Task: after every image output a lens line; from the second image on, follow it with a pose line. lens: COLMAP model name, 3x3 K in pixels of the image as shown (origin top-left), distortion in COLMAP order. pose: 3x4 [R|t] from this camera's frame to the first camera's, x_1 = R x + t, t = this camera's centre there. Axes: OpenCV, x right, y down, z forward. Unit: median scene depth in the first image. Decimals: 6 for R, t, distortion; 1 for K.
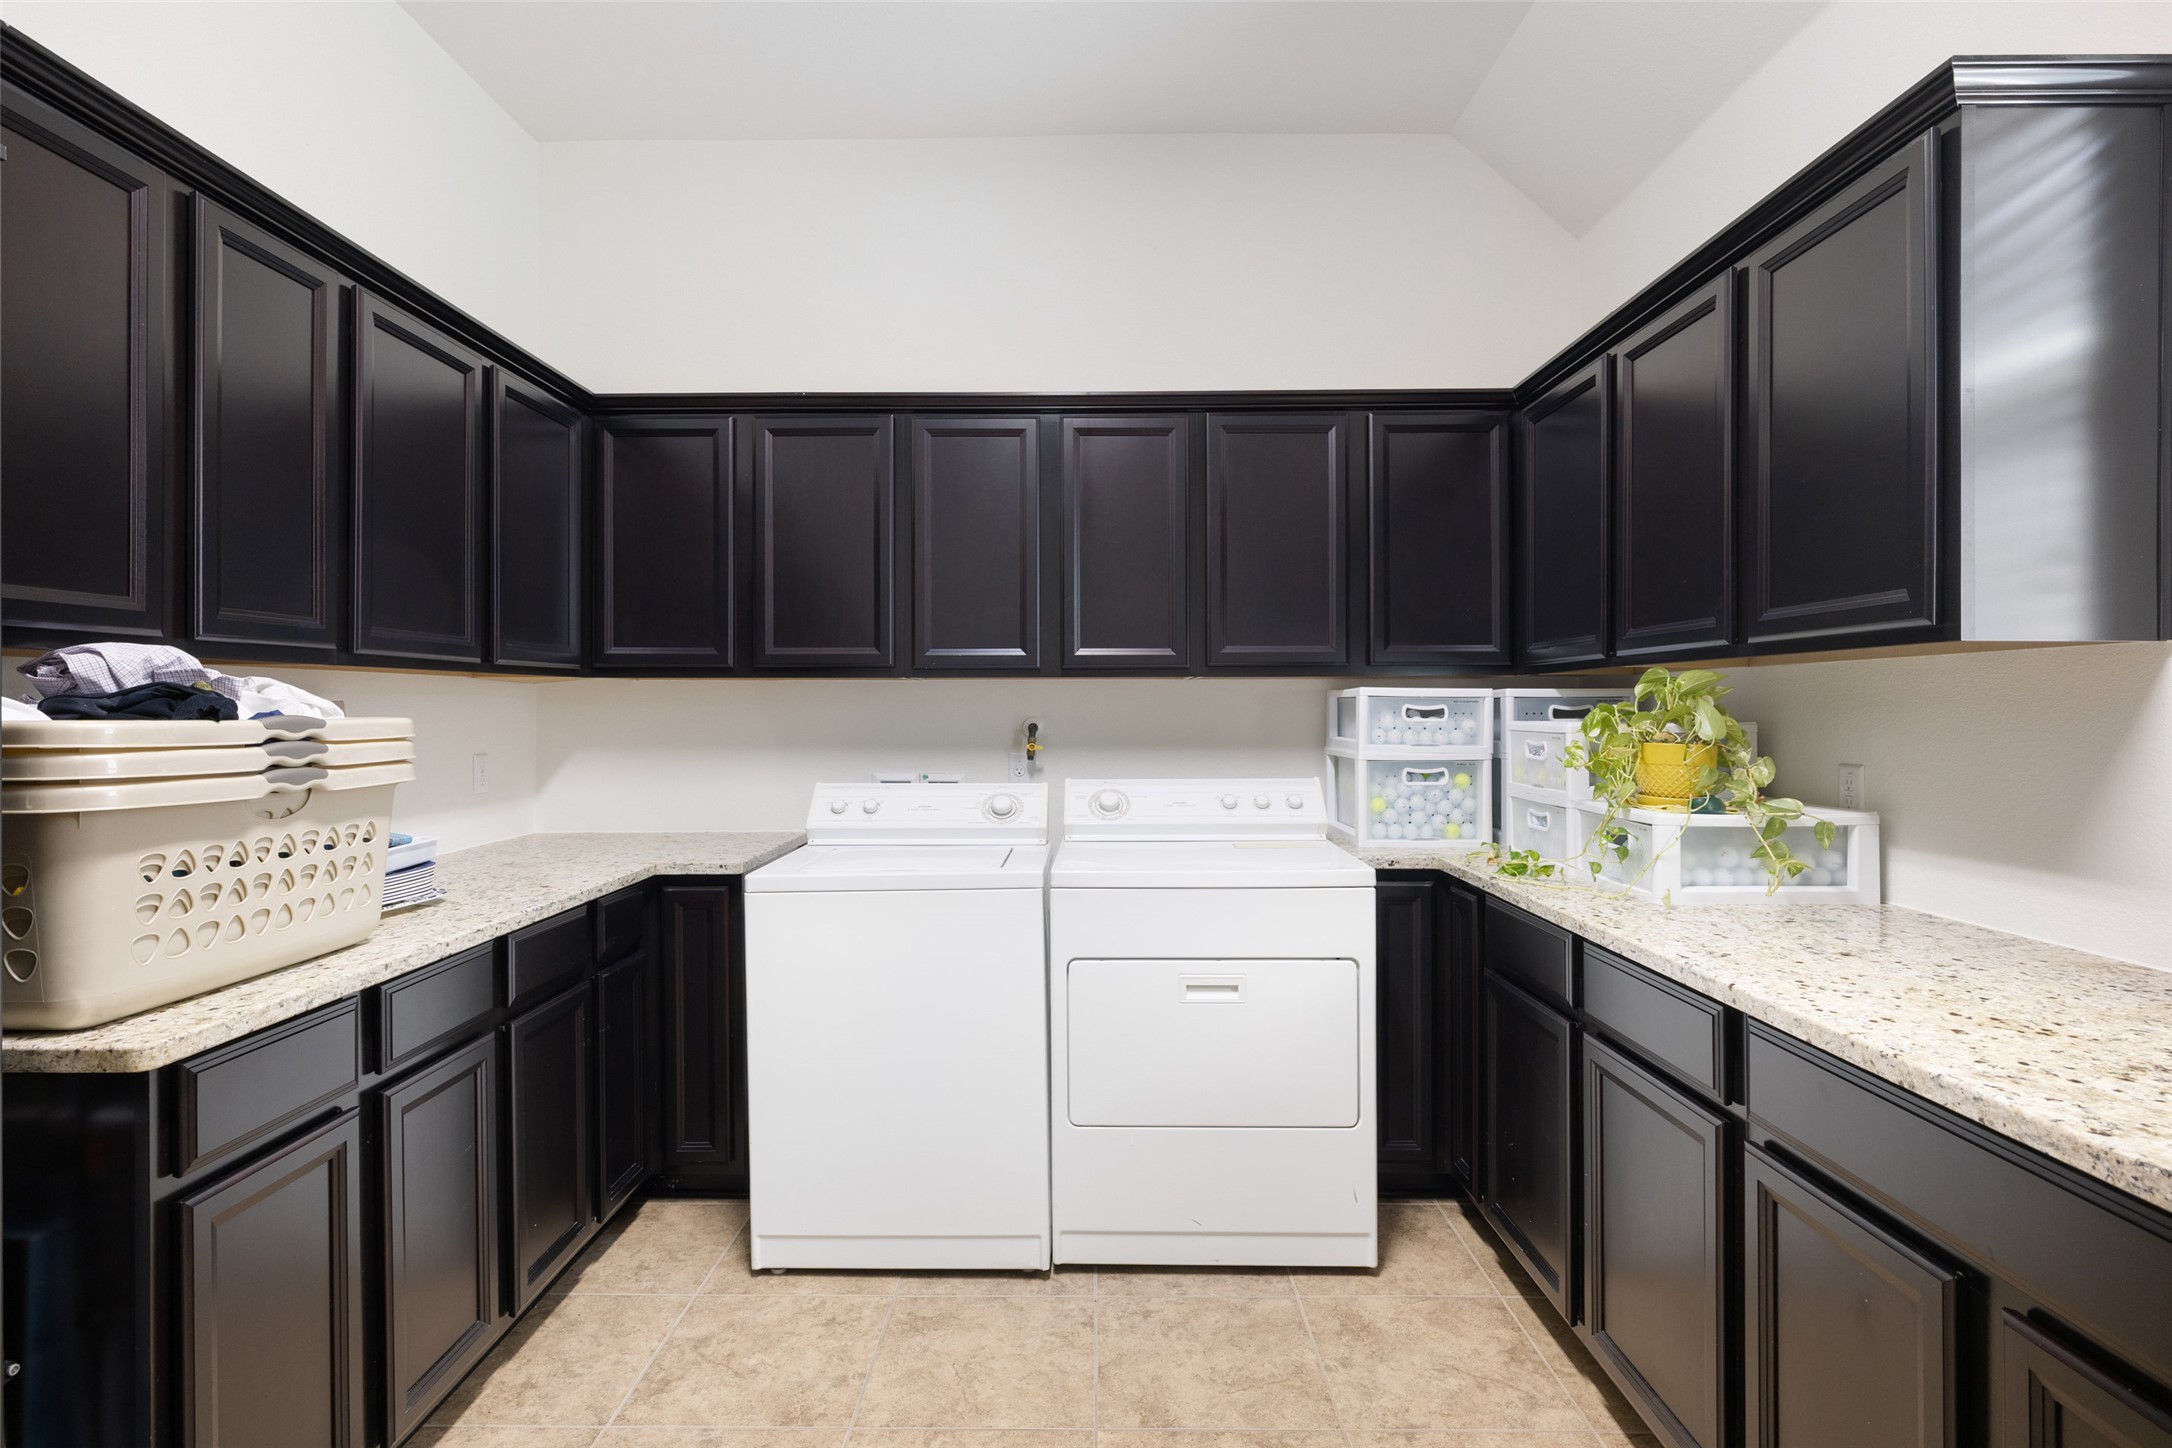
lens RADIAL K [[1112.9, 0, 1080.5], [0, 1112.9, 707.6], [0, 0, 1]] dist [-0.005658, 0.002543]
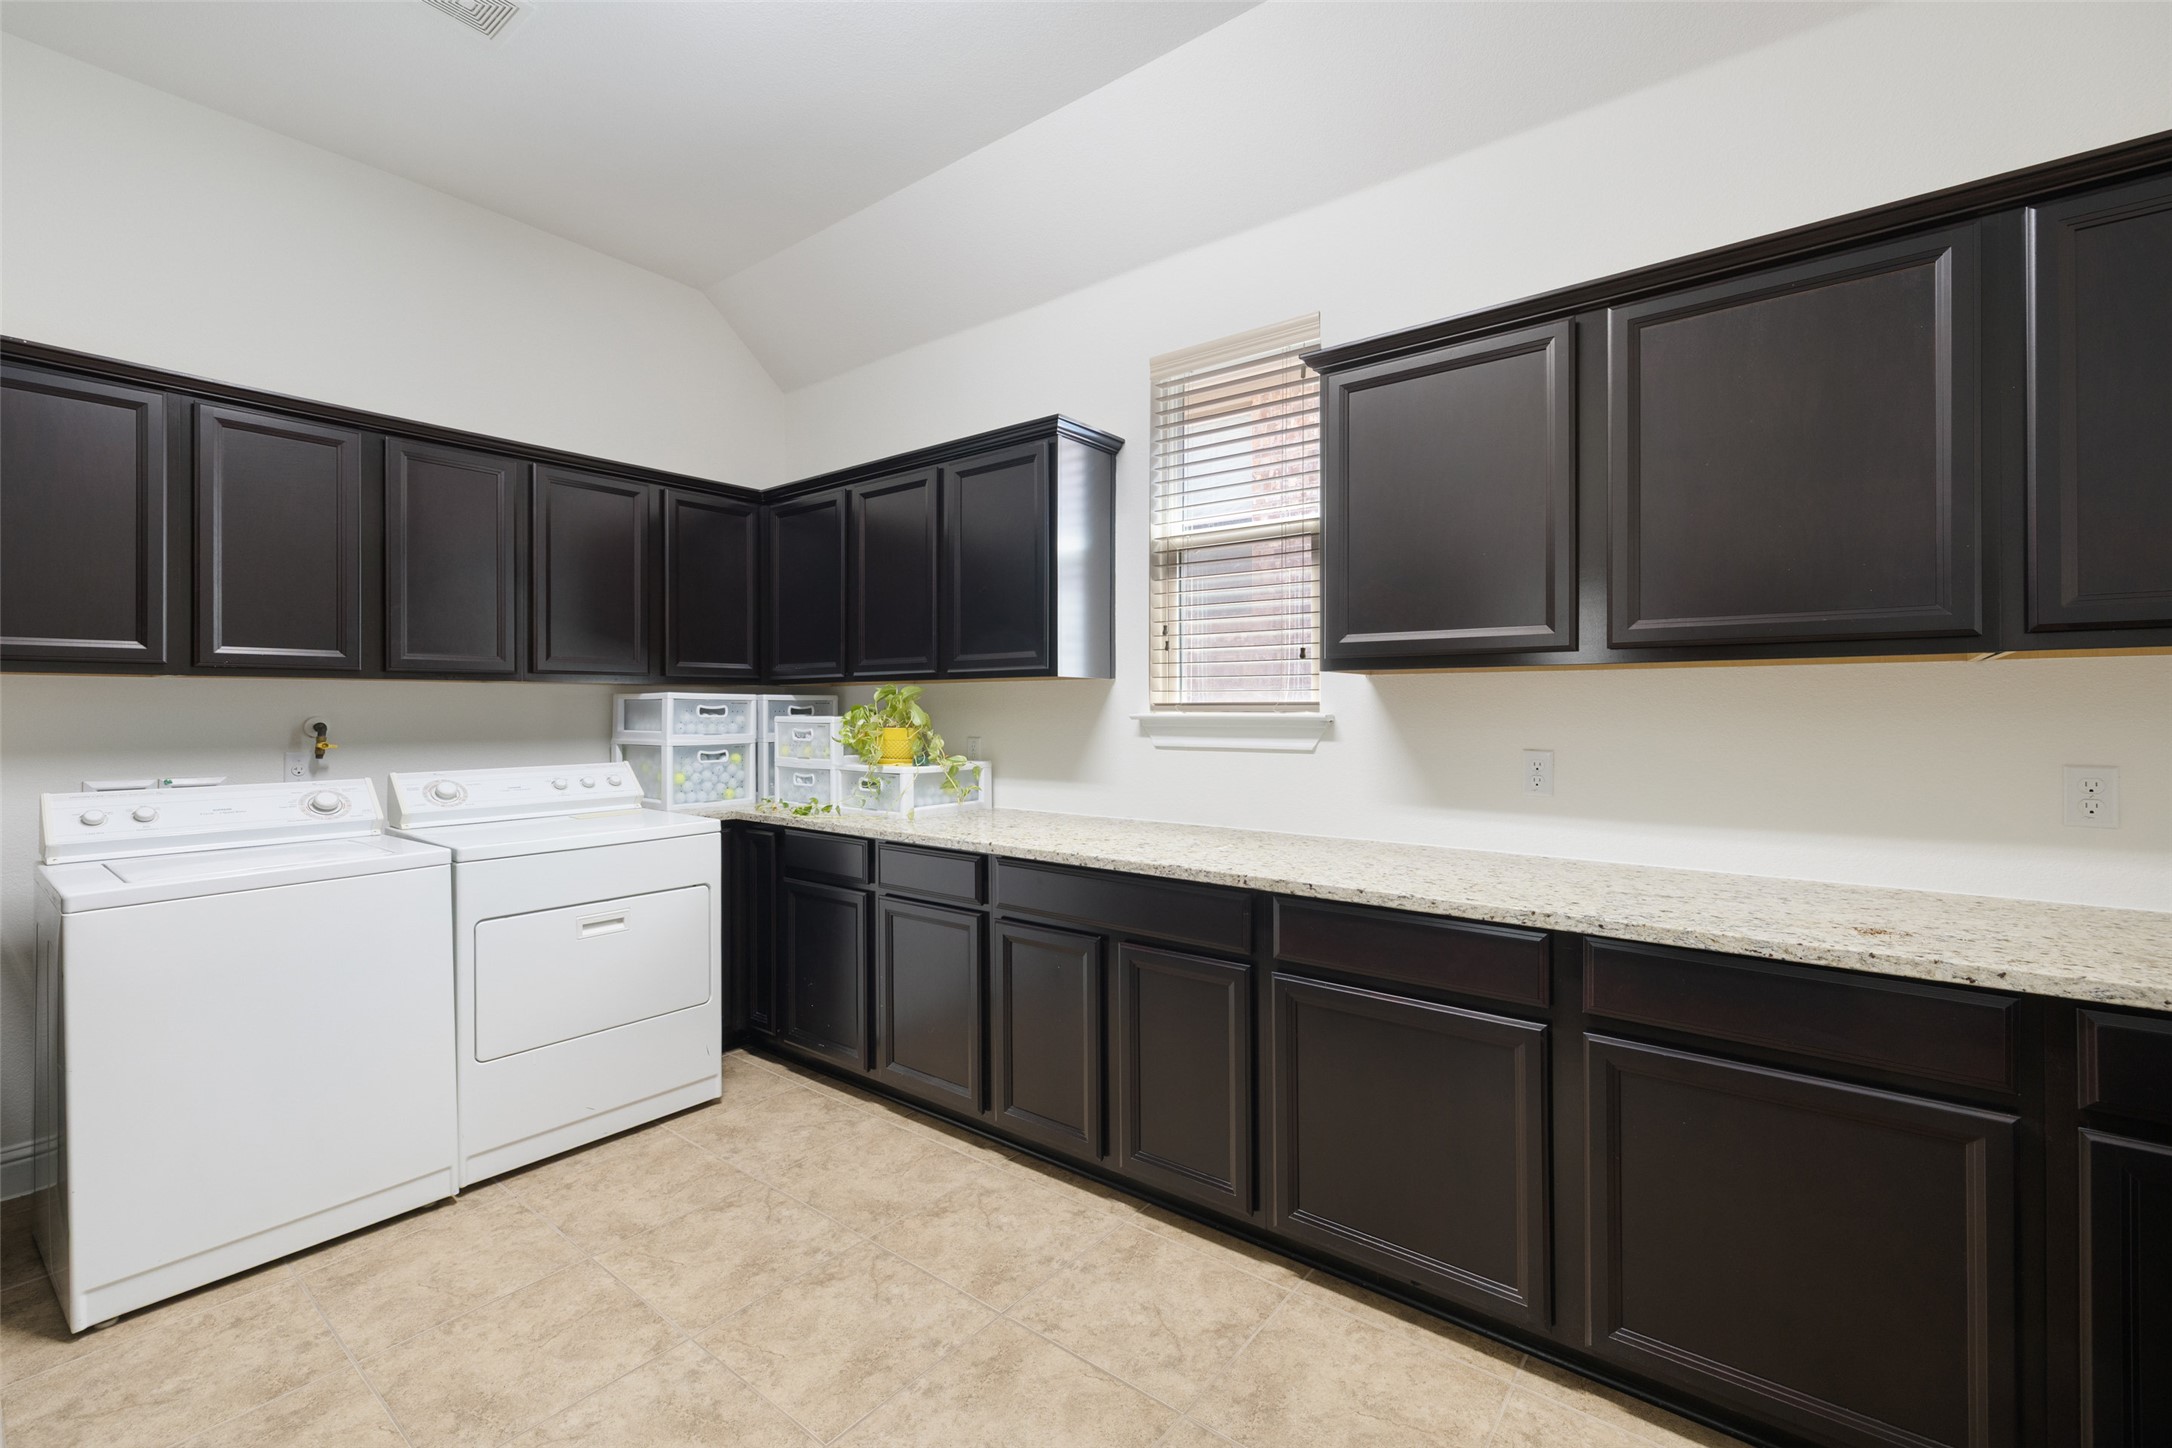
lens RADIAL K [[934.7, 0, 1084.7], [0, 934.7, 714.6], [0, 0, 1]] dist [-0.000120, -0.000196]
pose [[0.606484, -0.005072, 0.795080, -0.416160], [0.001043, 0.999984, 0.005583, 0.003659], [-0.795095, -0.002557, 0.606479, -0.107946]]
